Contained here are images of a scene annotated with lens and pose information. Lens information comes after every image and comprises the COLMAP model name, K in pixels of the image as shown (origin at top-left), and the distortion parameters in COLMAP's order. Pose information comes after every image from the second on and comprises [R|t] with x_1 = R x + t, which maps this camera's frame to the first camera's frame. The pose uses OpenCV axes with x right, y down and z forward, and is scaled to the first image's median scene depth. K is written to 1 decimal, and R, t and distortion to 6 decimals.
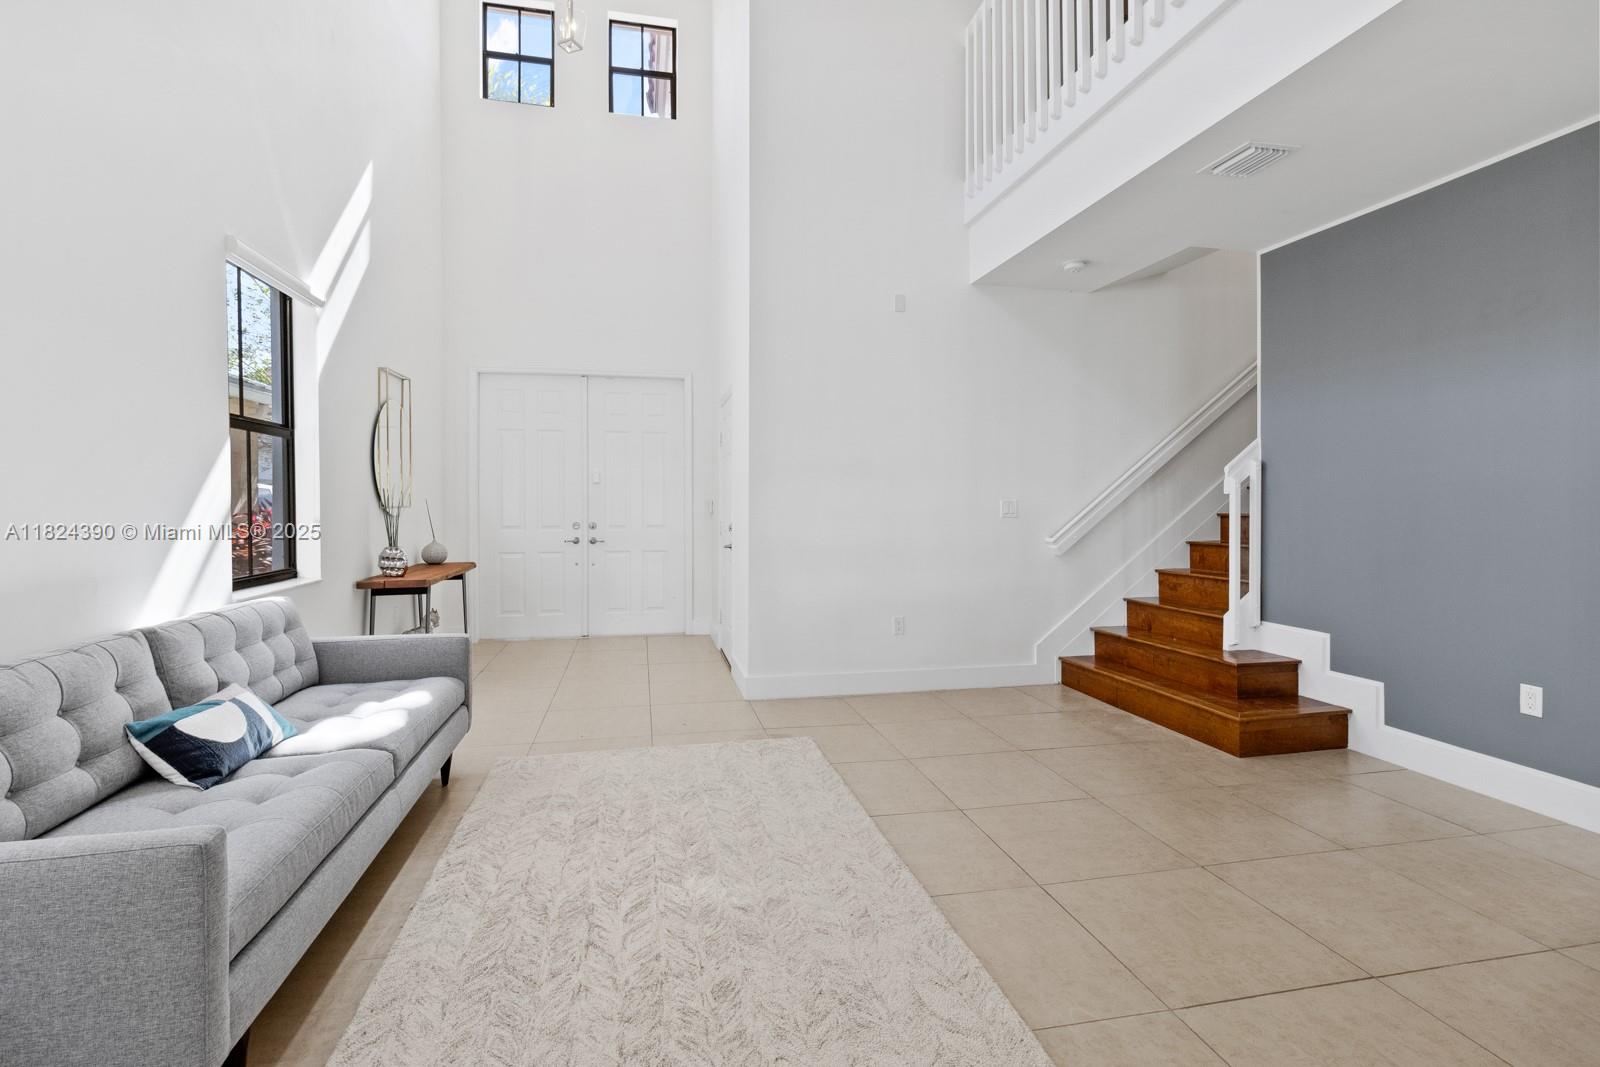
lens RADIAL K [[737.6, 0, 789.5], [0, 737.6, 506.2], [0, 0, 1]] dist [0.001786, 0.000446]
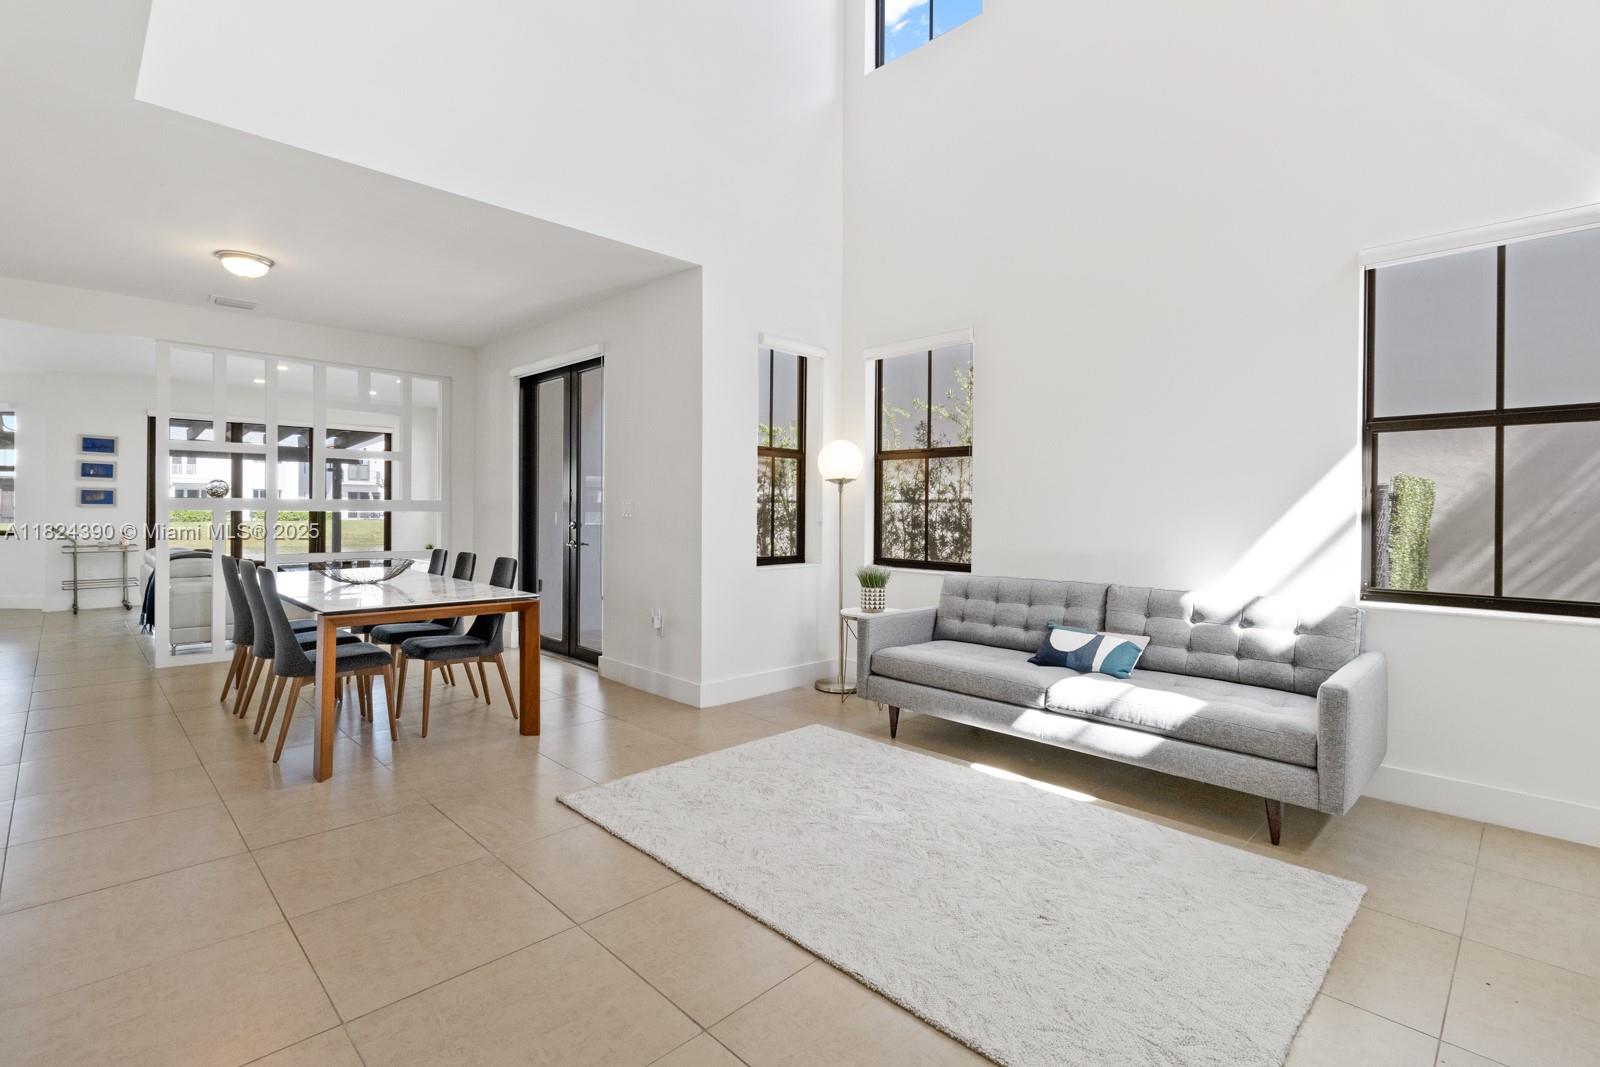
lens RADIAL K [[739.4, 0, 794.5], [0, 739.4, 499.8], [0, 0, 1]] dist [-0.001787, -0.000183]
pose [[-0.838782, -0.016068, -0.544230, 0.492831], [-0.011875, 0.999867, -0.011217, 0.001952], [0.544338, -0.002946, -0.838861, 1.523387]]
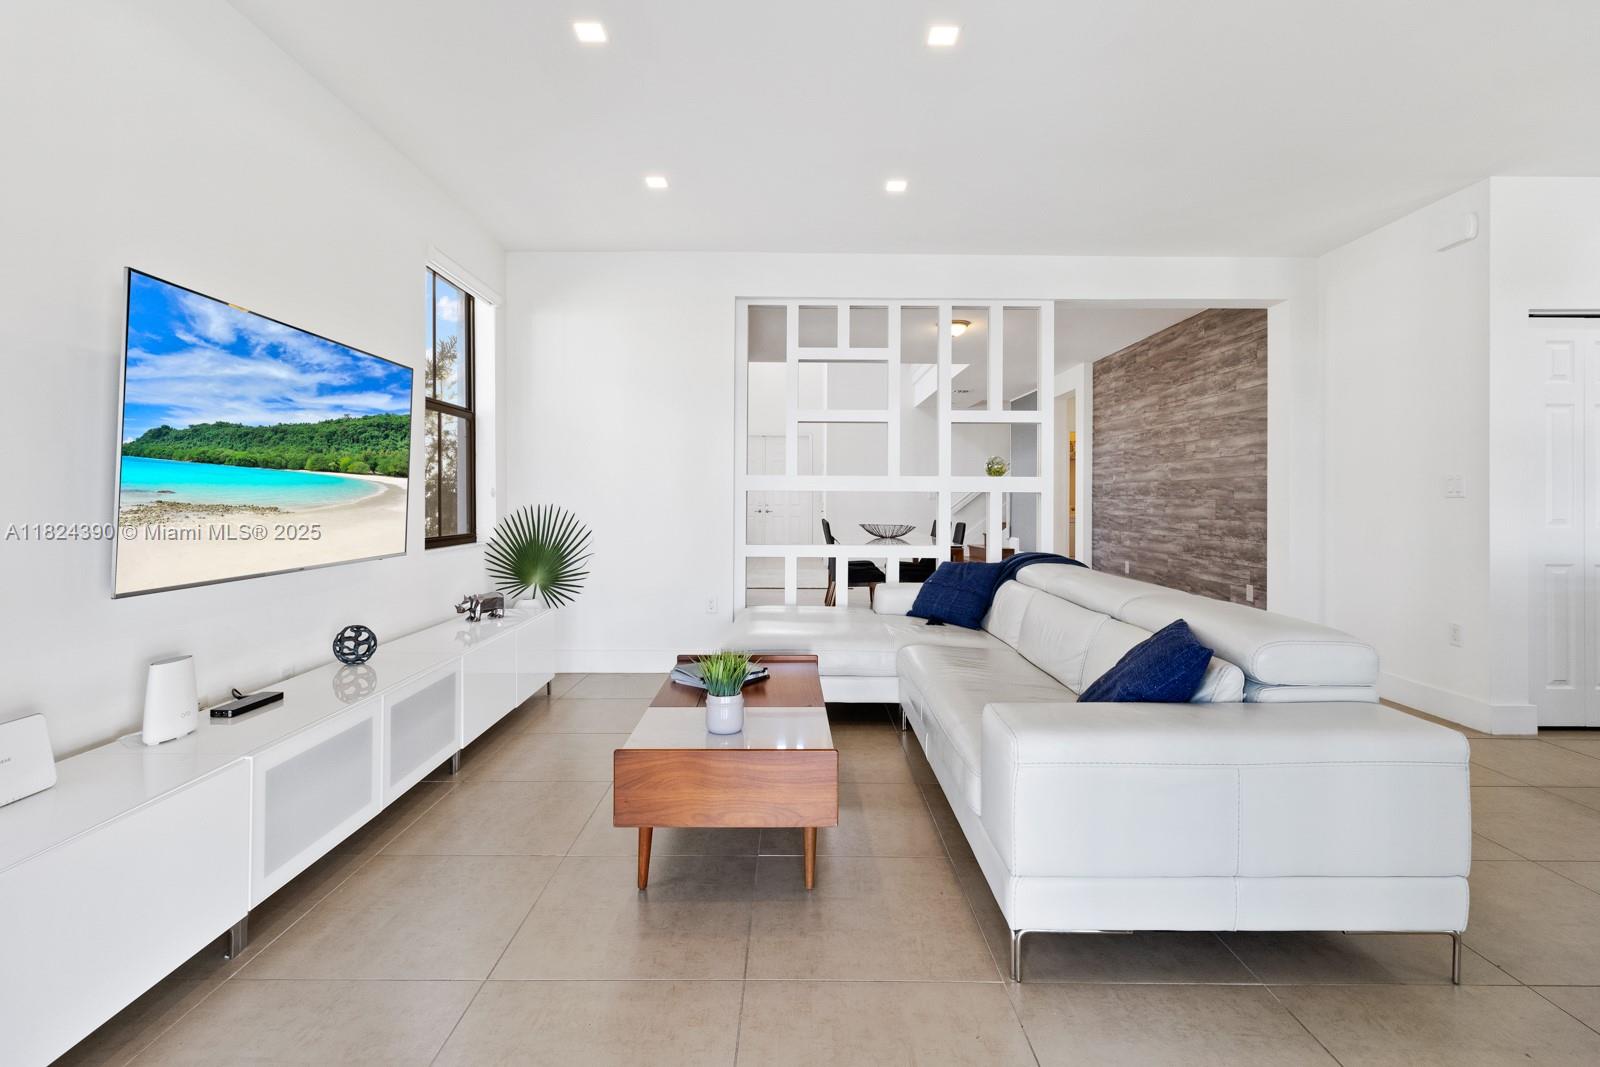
lens RADIAL K [[737.6, 0, 789.5], [0, 737.6, 506.2], [0, 0, 1]] dist [0.001786, 0.000446]
pose [[0.977817, 0.005499, -0.209388, 0.588795], [-0.004785, 0.999981, 0.003917, 0.051188], [0.209406, -0.002828, 0.977825, -2.594651]]
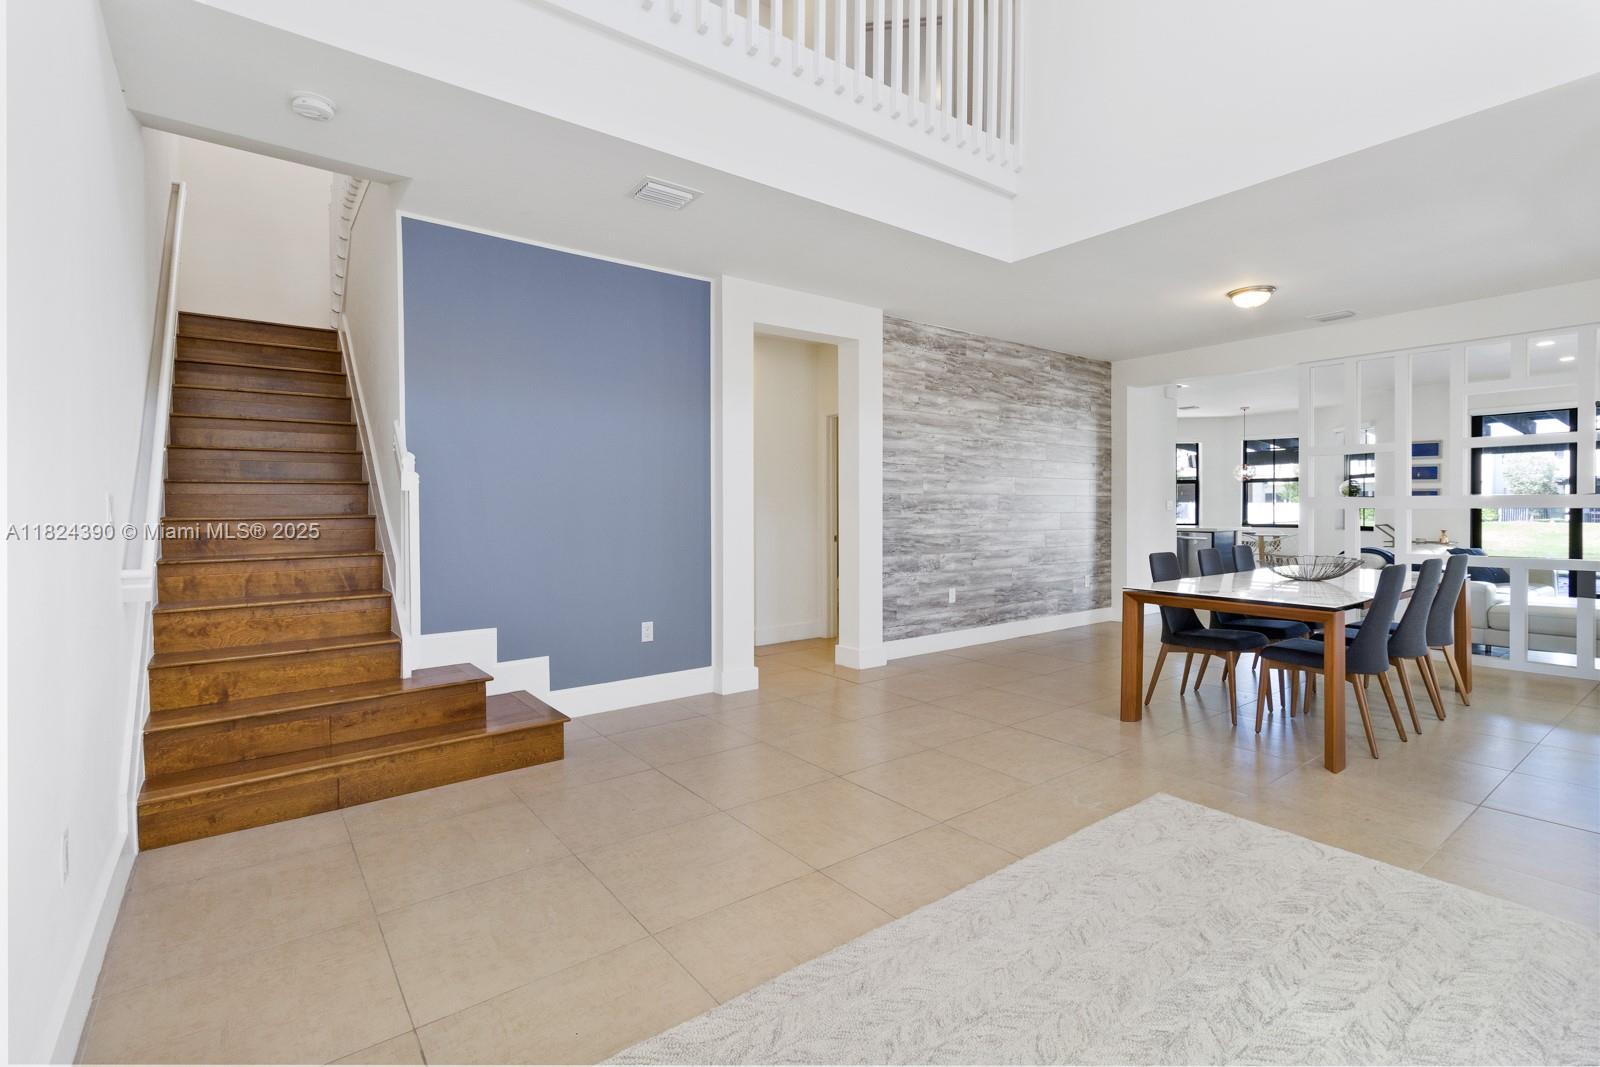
lens RADIAL K [[734.5, 0, 799.3], [0, 734.5, 516.6], [0, 0, 1]] dist [0.003293, -0.000239]
pose [[-0.431083, -0.011845, 0.902235, -0.496481], [0.006971, 0.999840, 0.016458, 0.002260], [-0.902285, 0.013384, -0.430932, 1.366932]]
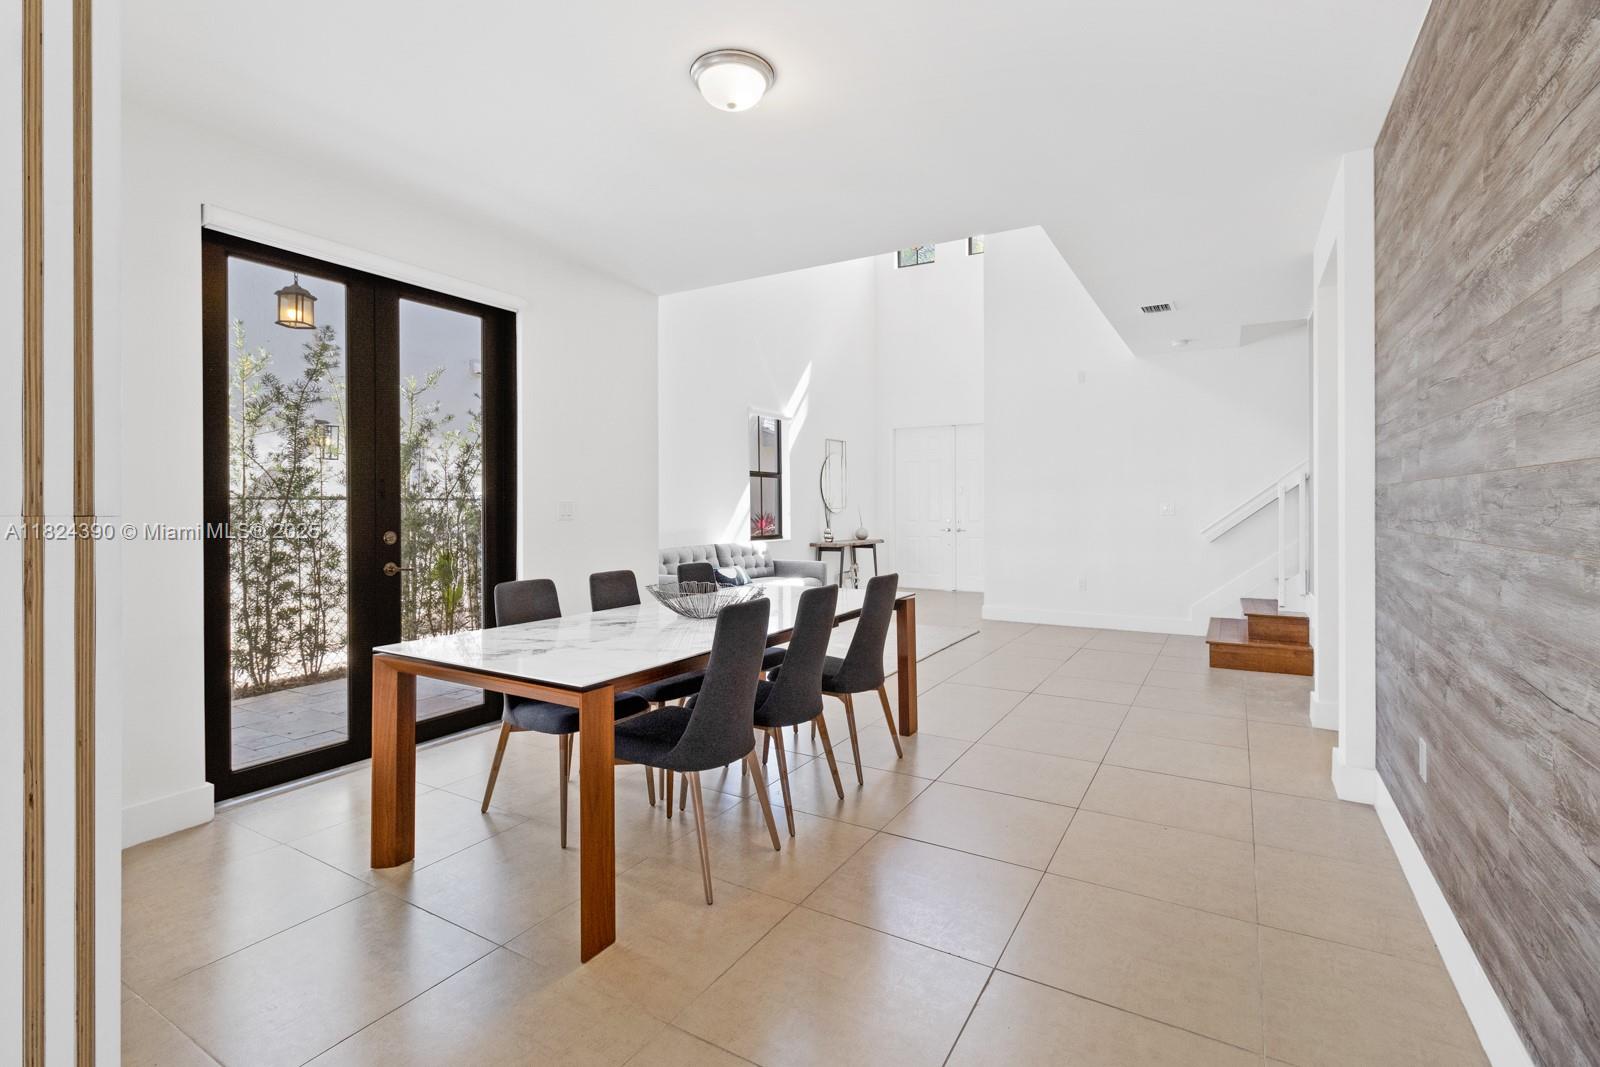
lens RADIAL K [[737.6, 0, 789.5], [0, 737.6, 506.2], [0, 0, 1]] dist [0.001786, 0.000446]
pose [[0.732556, -0.002459, -0.680702, 1.222876], [-0.000412, 0.999992, -0.004056, 0.006225], [0.680706, 0.003252, 0.732549, -0.904005]]
